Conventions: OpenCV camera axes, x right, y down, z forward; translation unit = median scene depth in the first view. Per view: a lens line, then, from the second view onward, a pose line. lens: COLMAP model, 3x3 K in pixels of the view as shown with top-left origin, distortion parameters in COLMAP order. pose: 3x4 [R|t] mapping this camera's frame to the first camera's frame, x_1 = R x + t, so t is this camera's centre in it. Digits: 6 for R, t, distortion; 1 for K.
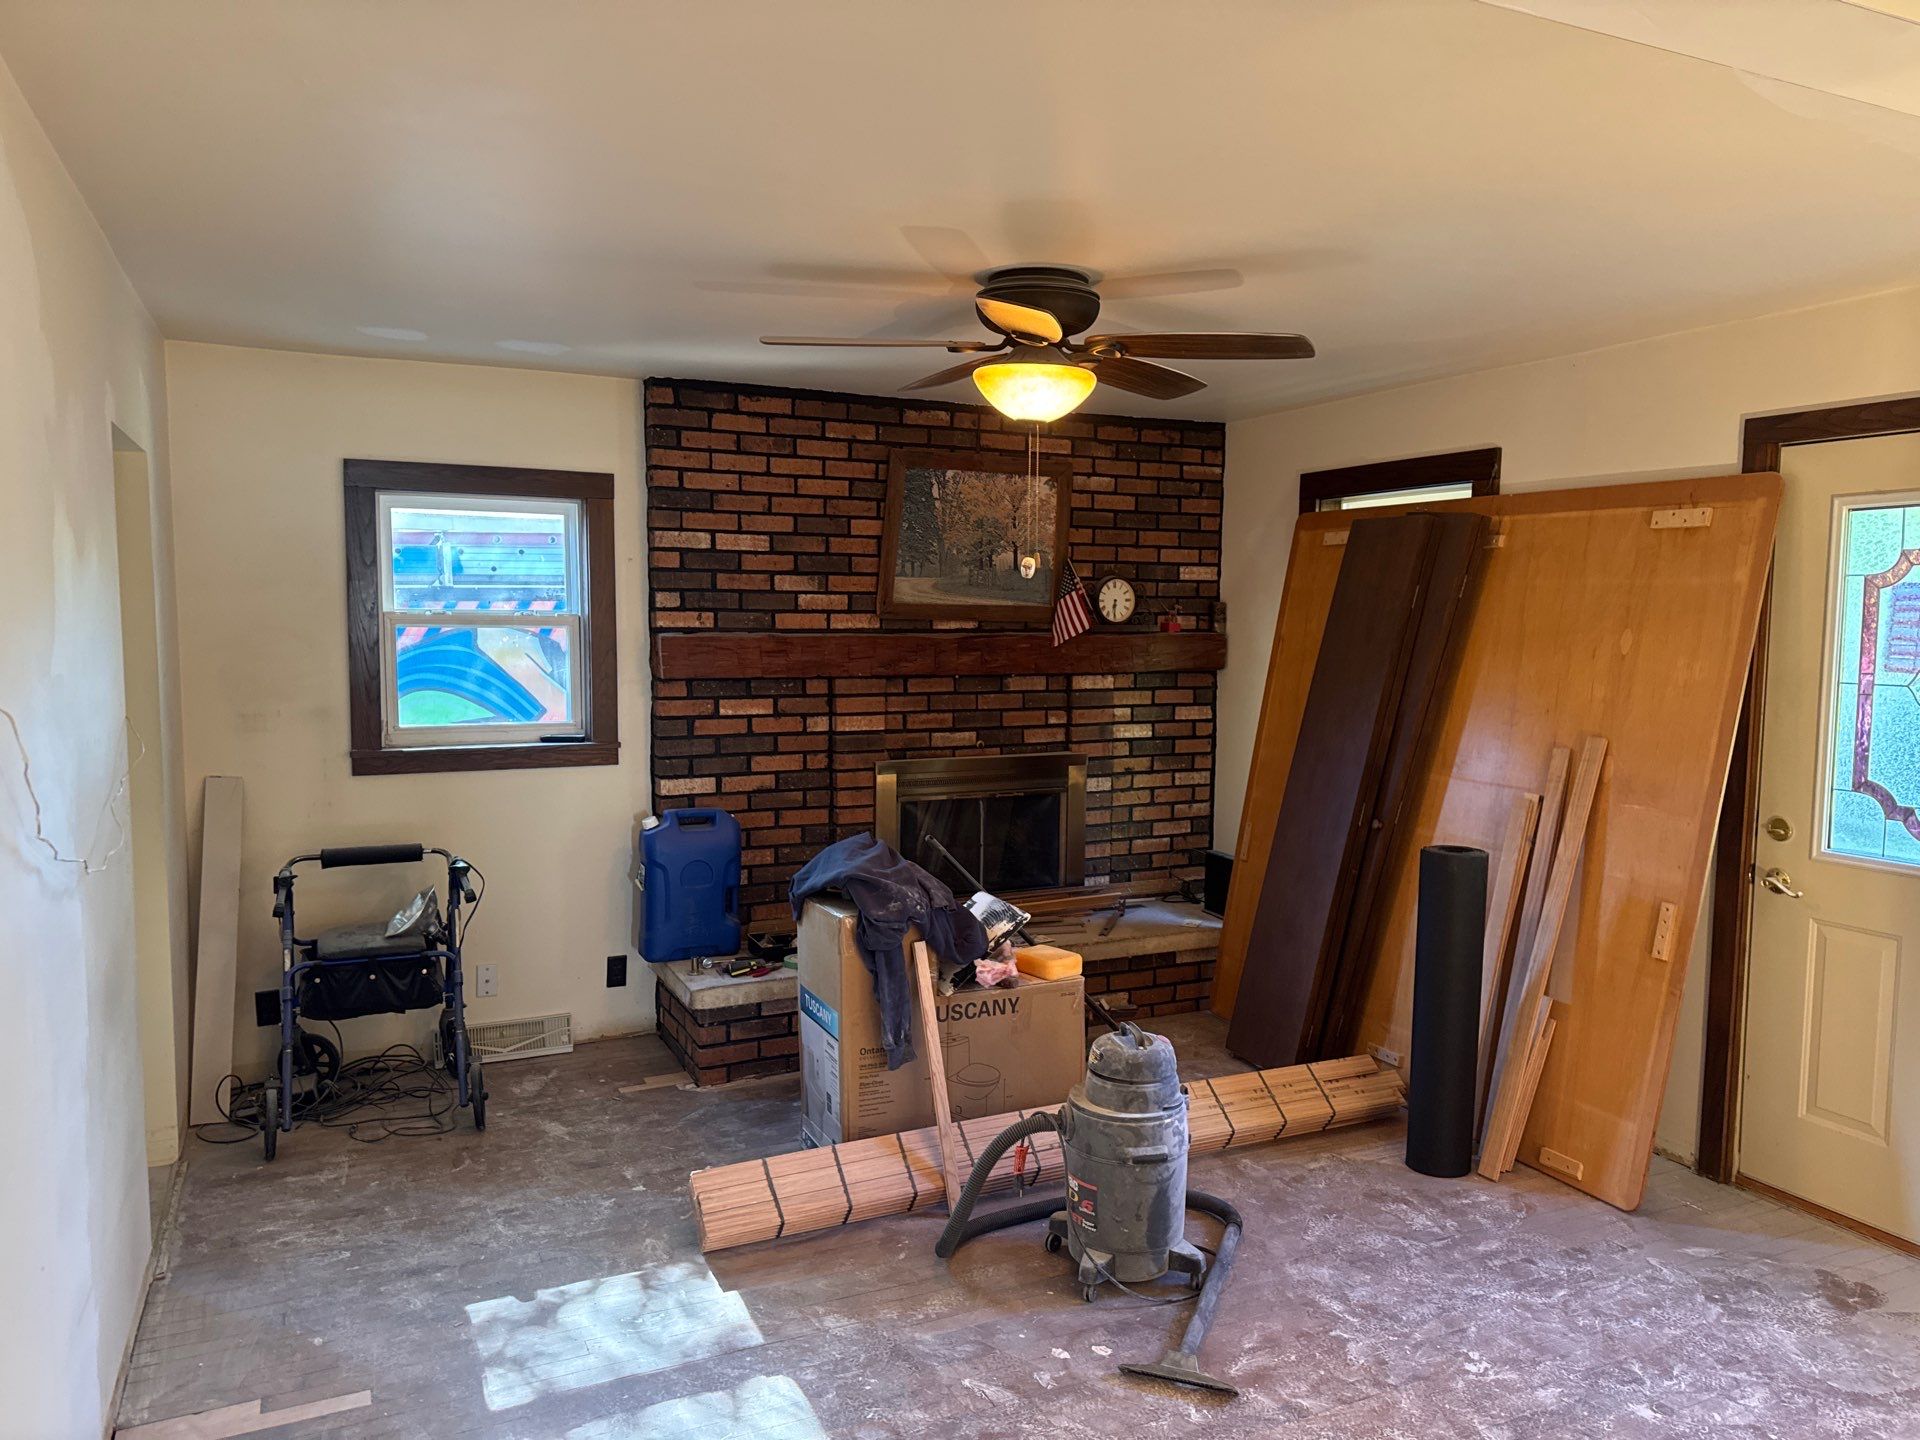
lens RADIAL K [[1299.3, 0, 962.5], [0, 1299.3, 723.3], [0, 0, 1]] dist [0.001063, 0.001785]
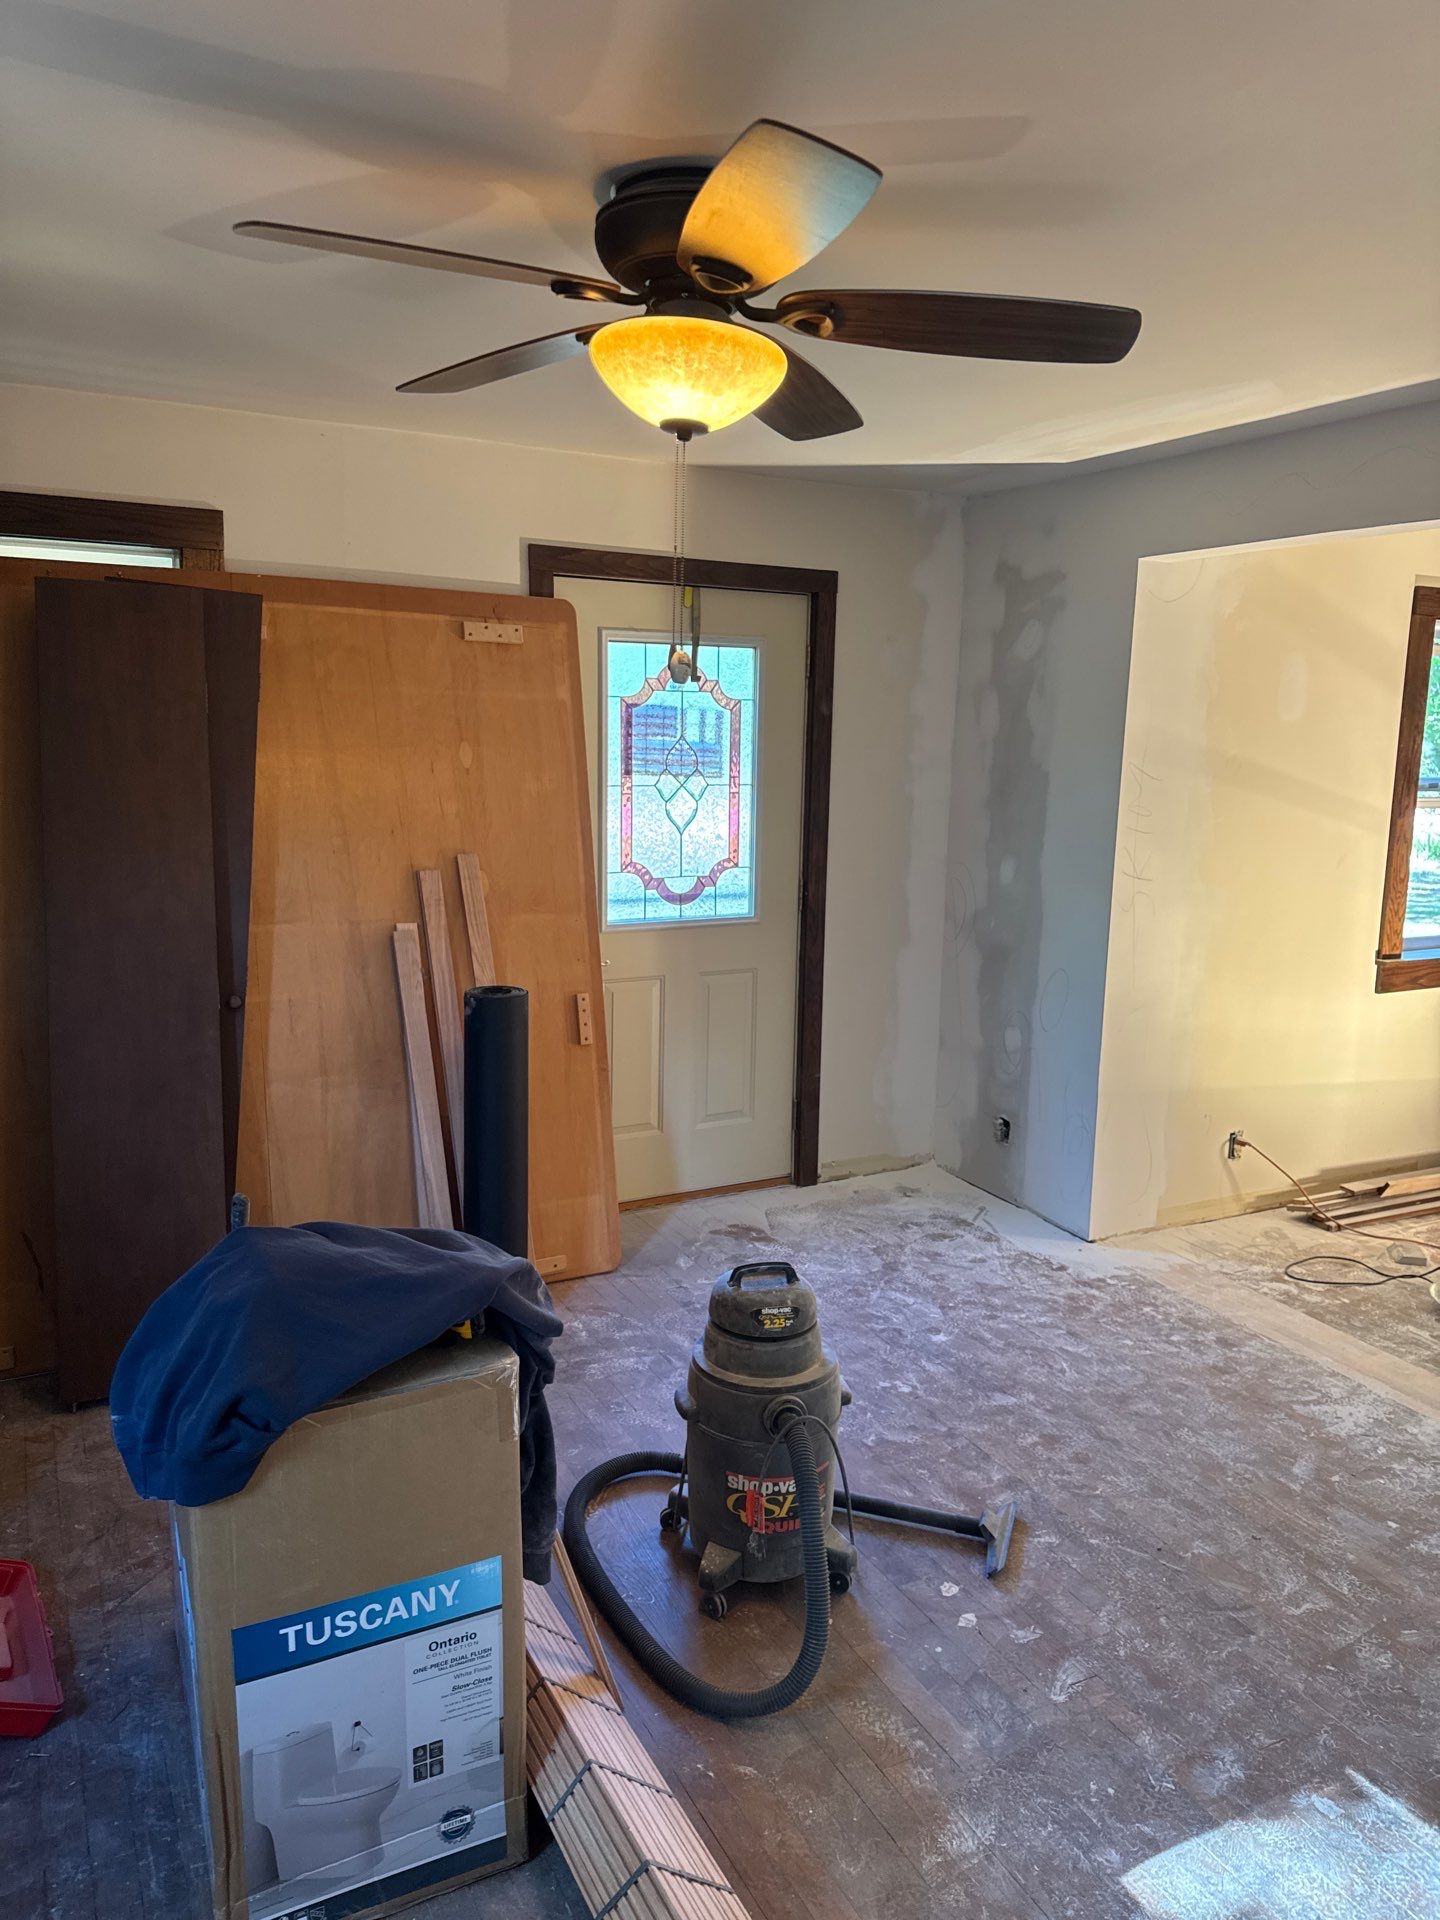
lens RADIAL K [[1323.2, 0, 718.6], [0, 1323.2, 947.4], [0, 0, 1]] dist [0.011082, -0.006897]
pose [[-0.015047, -0.187809, 0.982090, -0.573017], [0.054646, 0.980579, 0.188357, -0.110124], [-0.998392, 0.056502, -0.004491, 0.918096]]
